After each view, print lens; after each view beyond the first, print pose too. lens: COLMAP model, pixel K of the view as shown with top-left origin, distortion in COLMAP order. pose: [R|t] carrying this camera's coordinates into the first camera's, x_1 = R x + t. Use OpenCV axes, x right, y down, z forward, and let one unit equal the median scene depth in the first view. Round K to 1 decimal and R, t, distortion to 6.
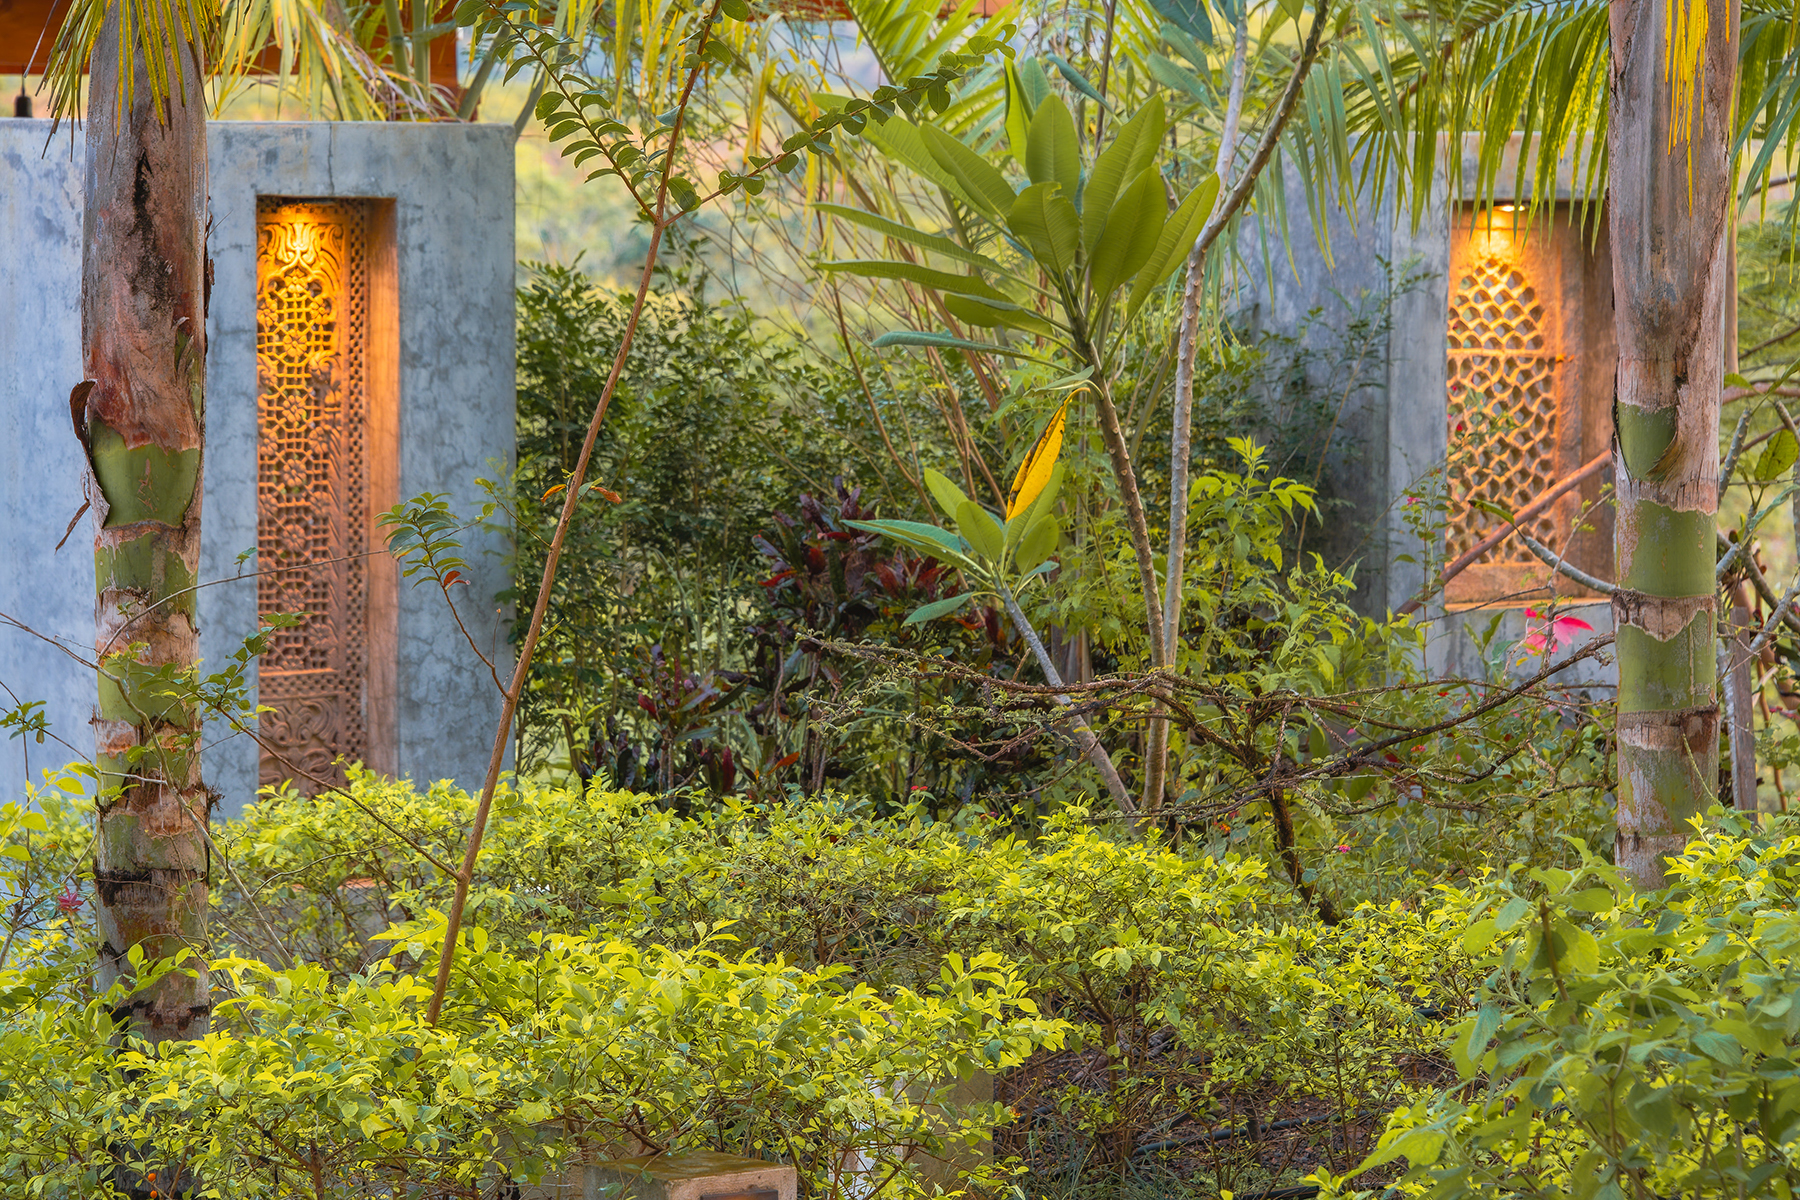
lens RADIAL K [[8299.9, 0, 900.0], [0, 8299.9, 600.1], [0, 0, 1]] dist [0.100839, 0.000000]
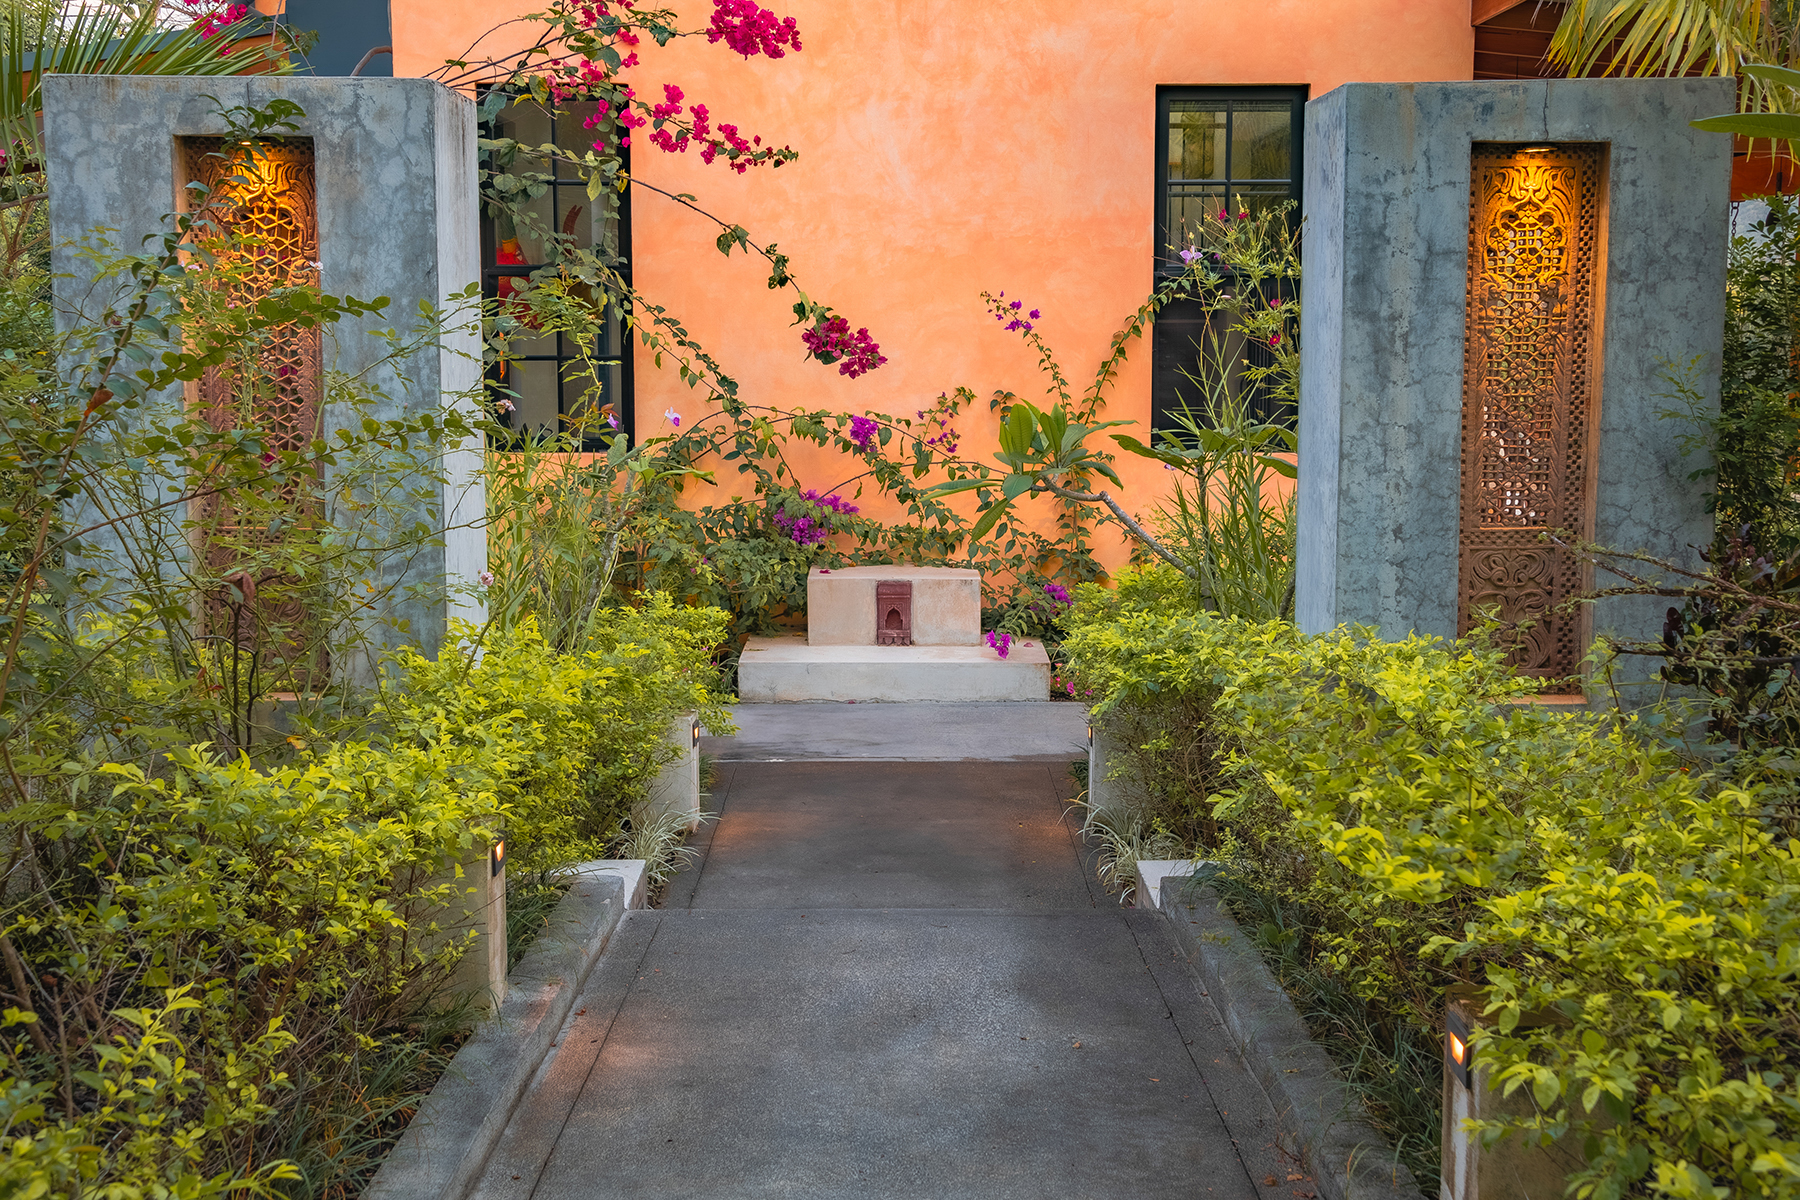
lens RADIAL K [[2262.0, 0, 899.7], [0, 2262.0, 599.7], [0, 0, 1]] dist [0.001970, 0.000000]
pose [[0.742392, 0.073181, -0.665957, 0.087032], [-0.030744, 0.996690, 0.075253, -0.003417], [0.669260, -0.035392, 0.742185, 0.681170]]
